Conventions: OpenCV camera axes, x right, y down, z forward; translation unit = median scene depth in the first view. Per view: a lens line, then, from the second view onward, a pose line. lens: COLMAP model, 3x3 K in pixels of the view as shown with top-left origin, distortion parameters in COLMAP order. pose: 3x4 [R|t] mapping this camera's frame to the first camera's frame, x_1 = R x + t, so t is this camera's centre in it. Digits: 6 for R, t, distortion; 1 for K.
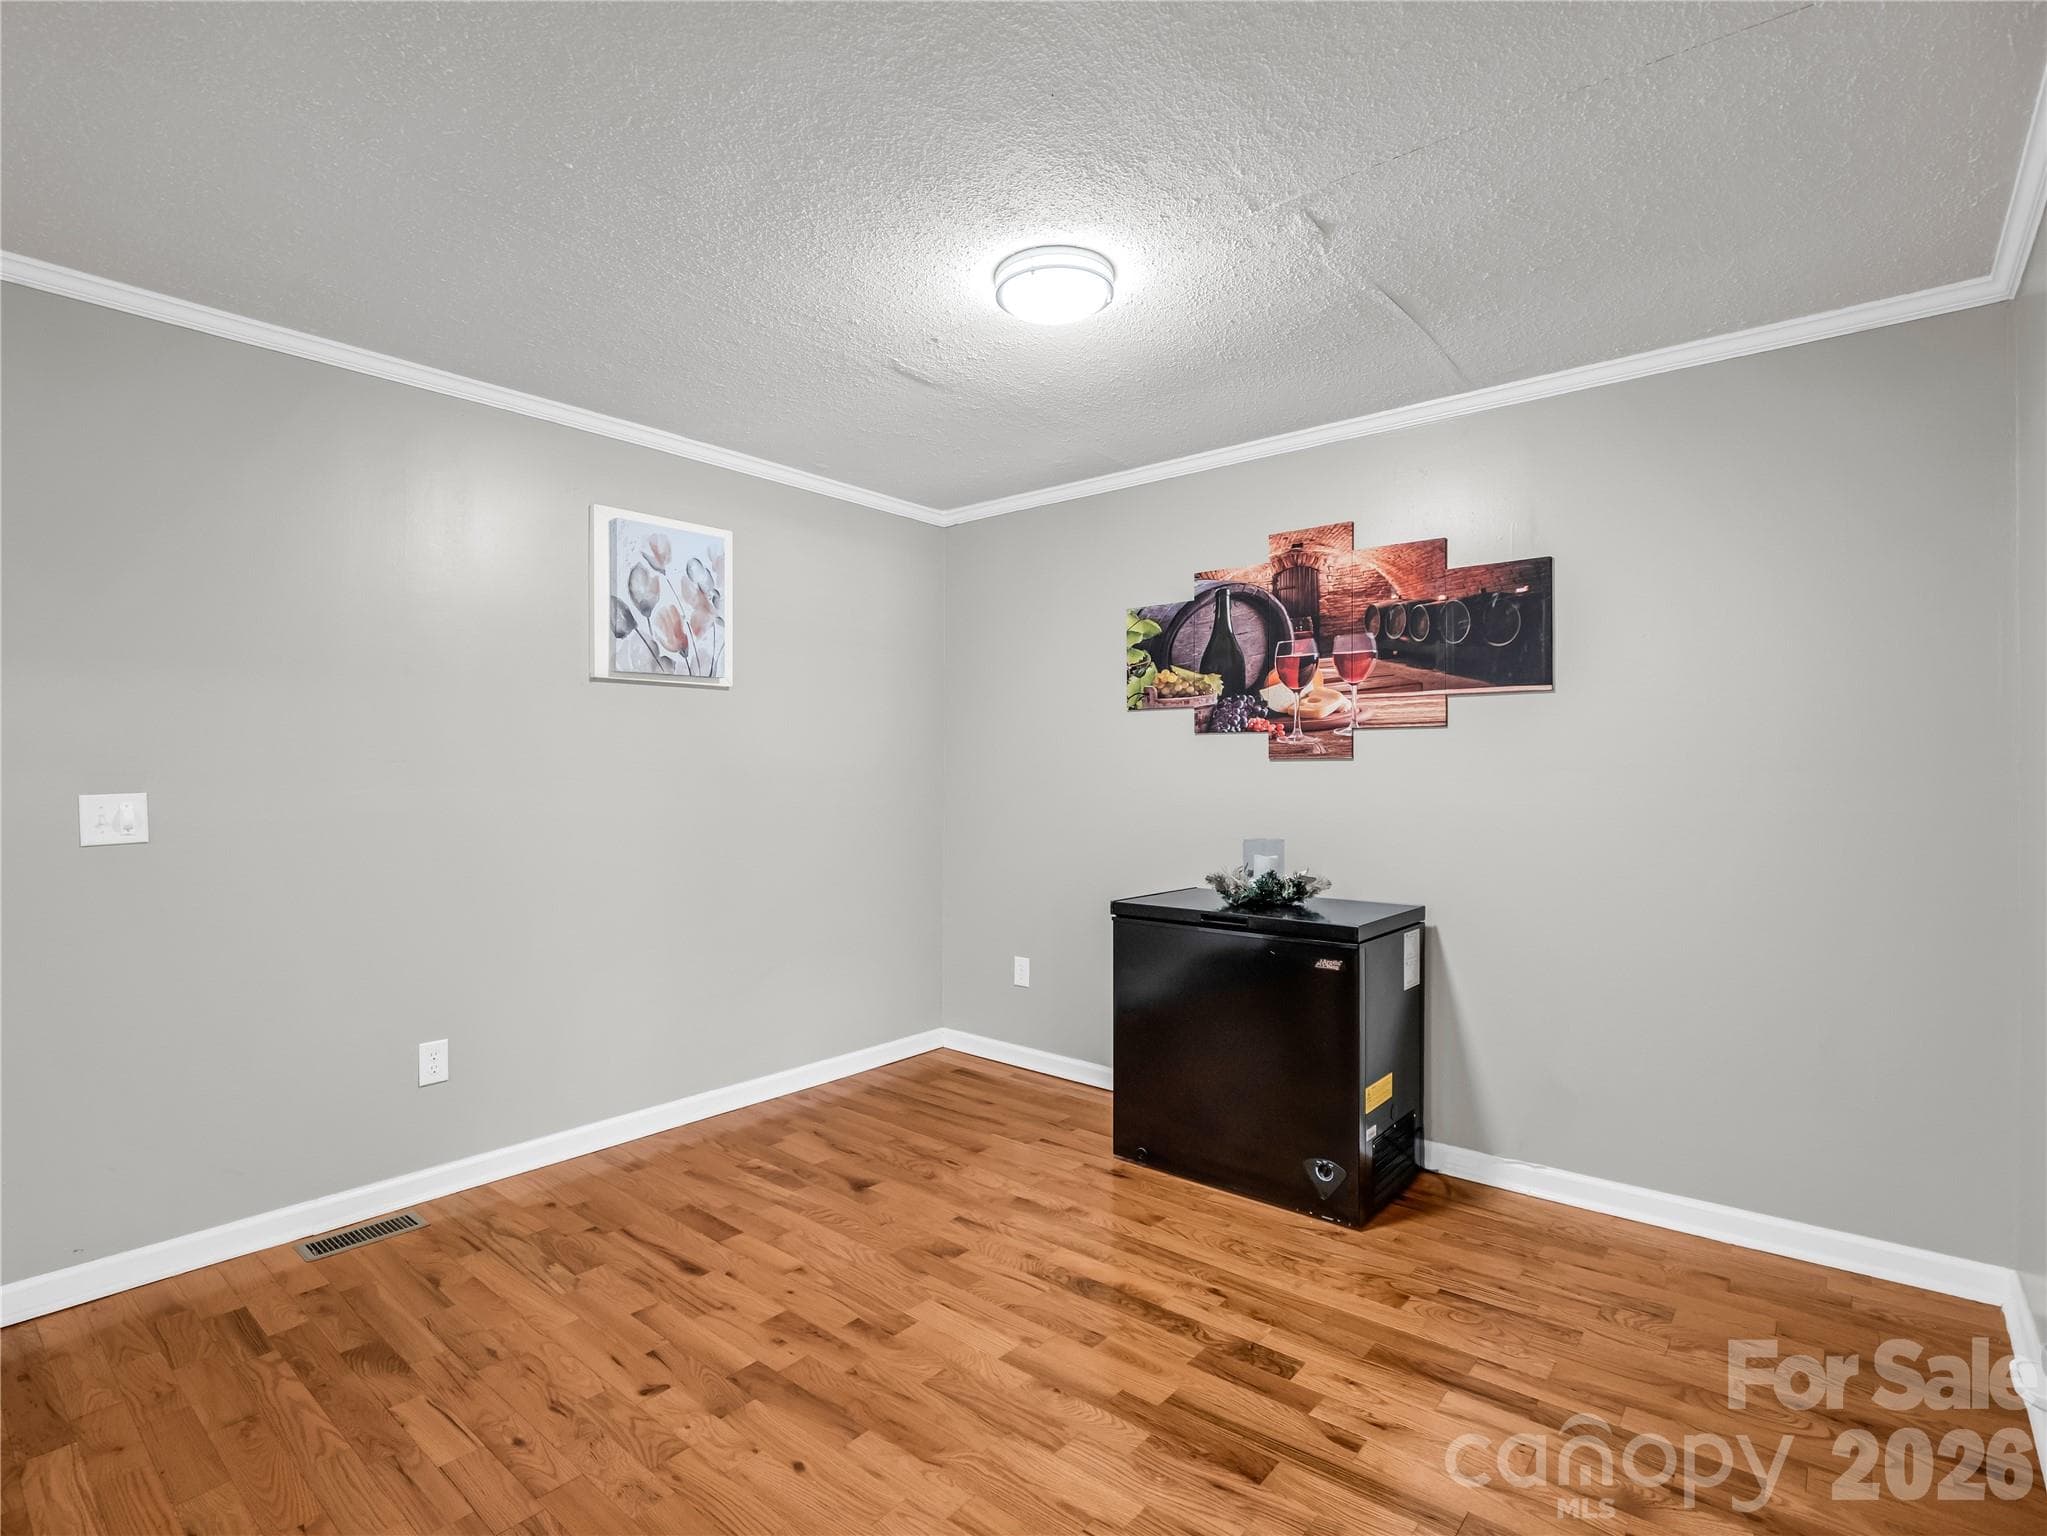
lens RADIAL K [[1004.2, 0, 1023.5], [0, 1004.2, 768.0], [0, 0, 1]] dist [-0.010750, -0.000598]
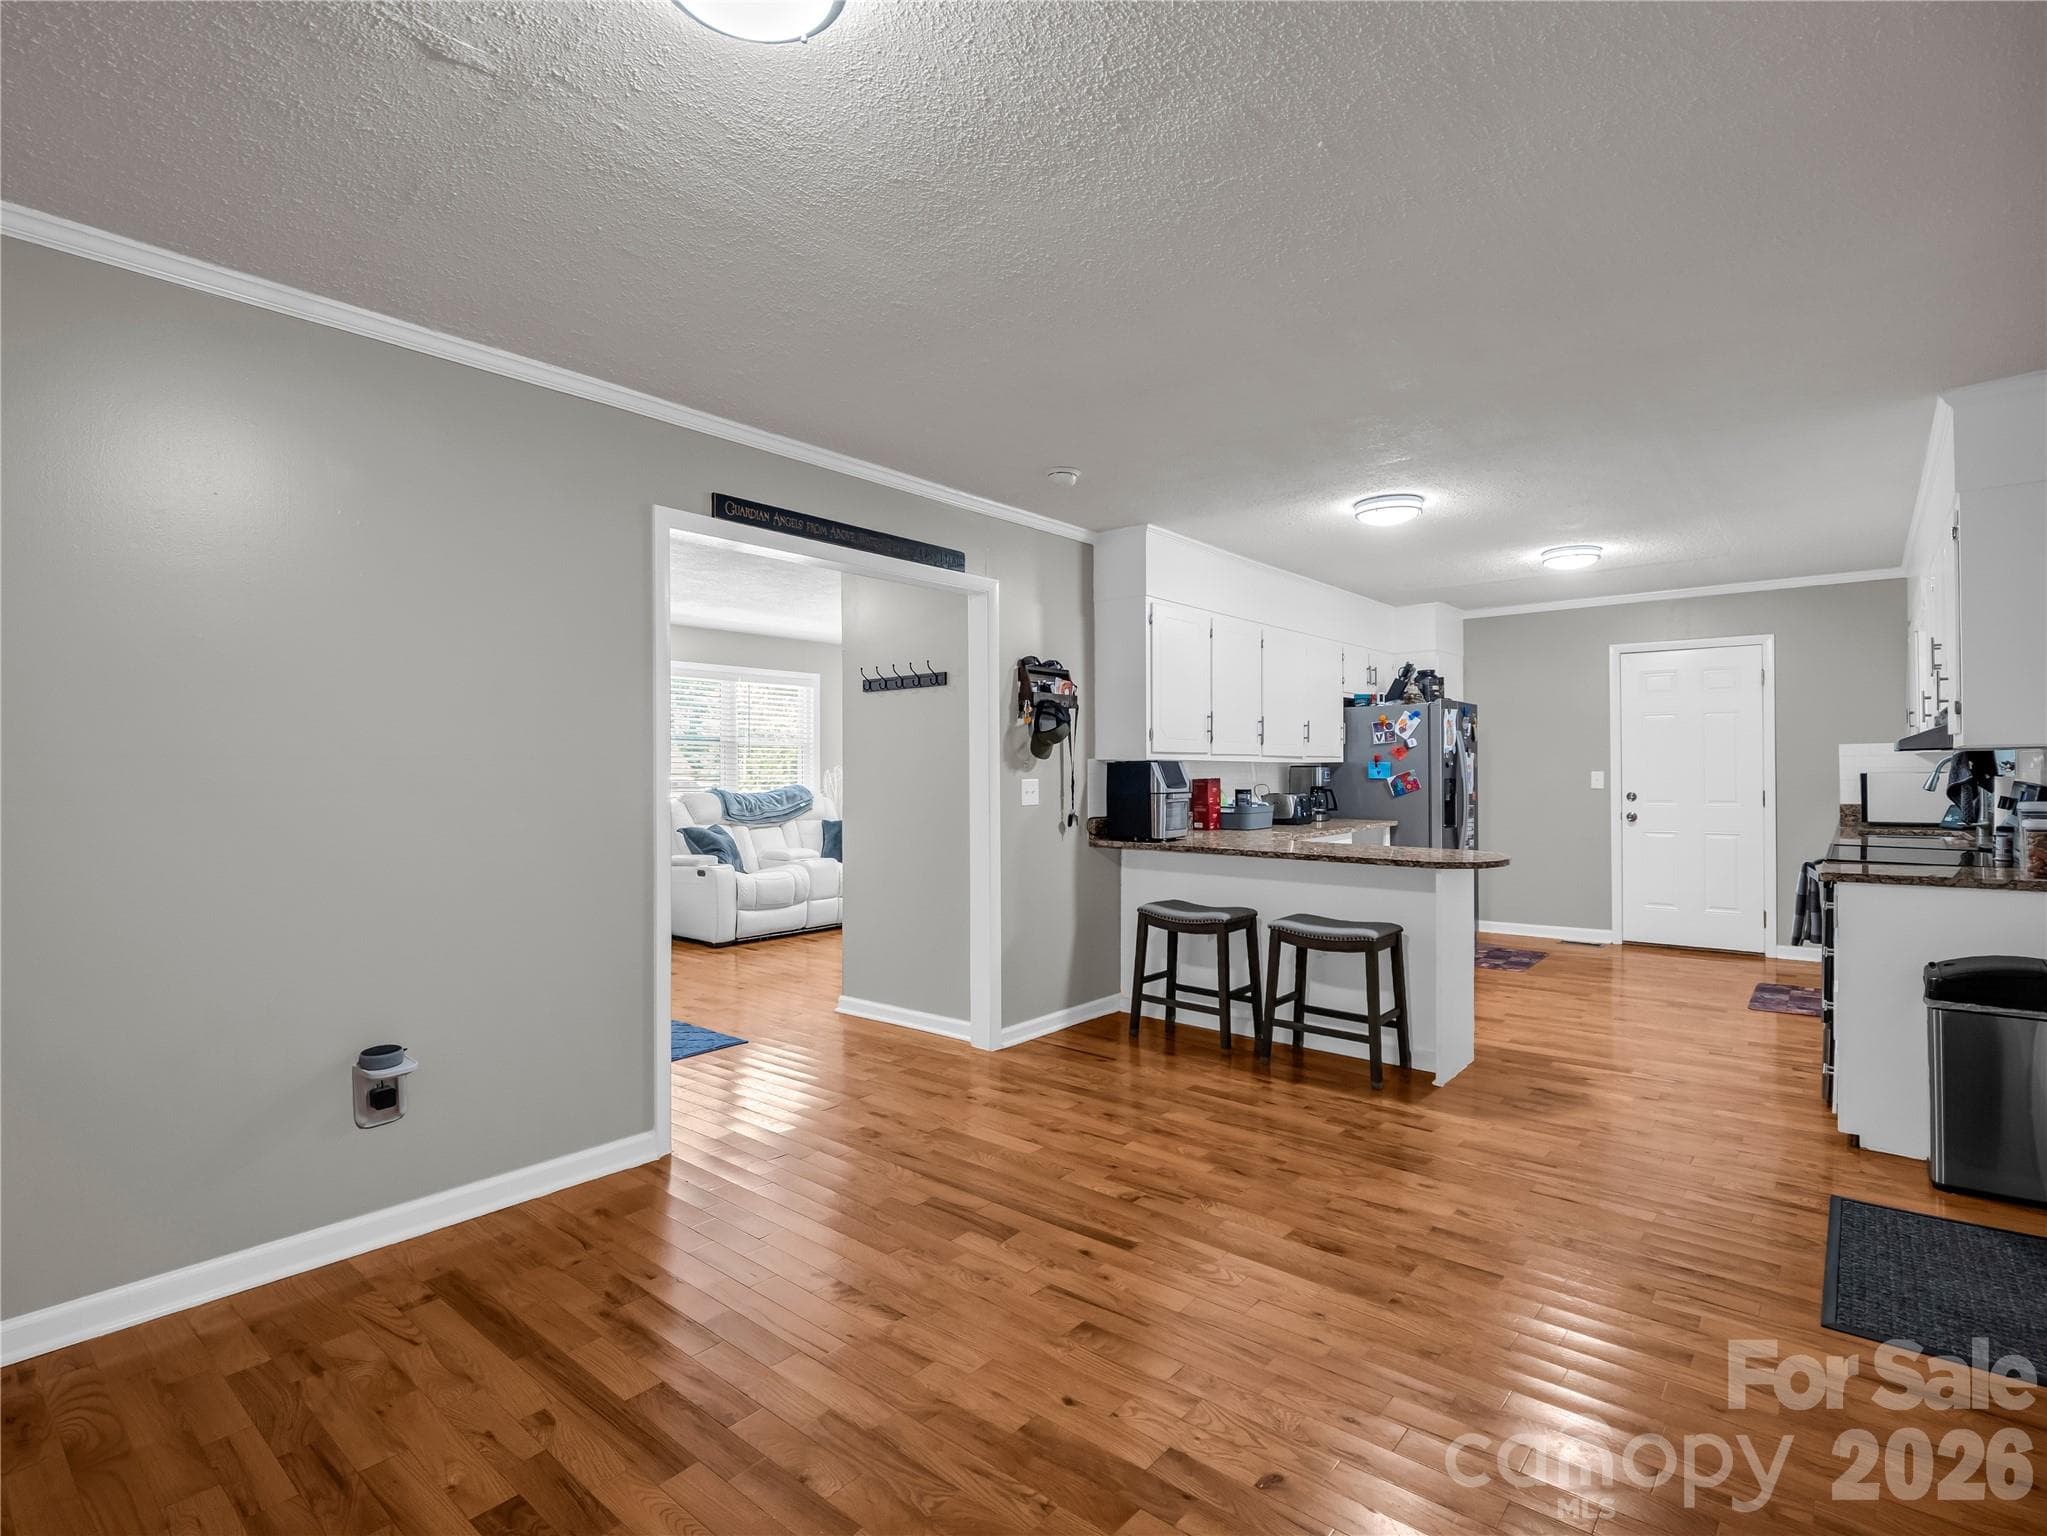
lens RADIAL K [[1004.2, 0, 1023.5], [0, 1004.2, 768.0], [0, 0, 1]] dist [-0.010750, -0.000598]
pose [[-0.999990, -0.000533, 0.004362, -0.172208], [-0.000567, 0.999971, -0.007620, 0.013990], [-0.004358, -0.007623, -0.999961, 2.010720]]
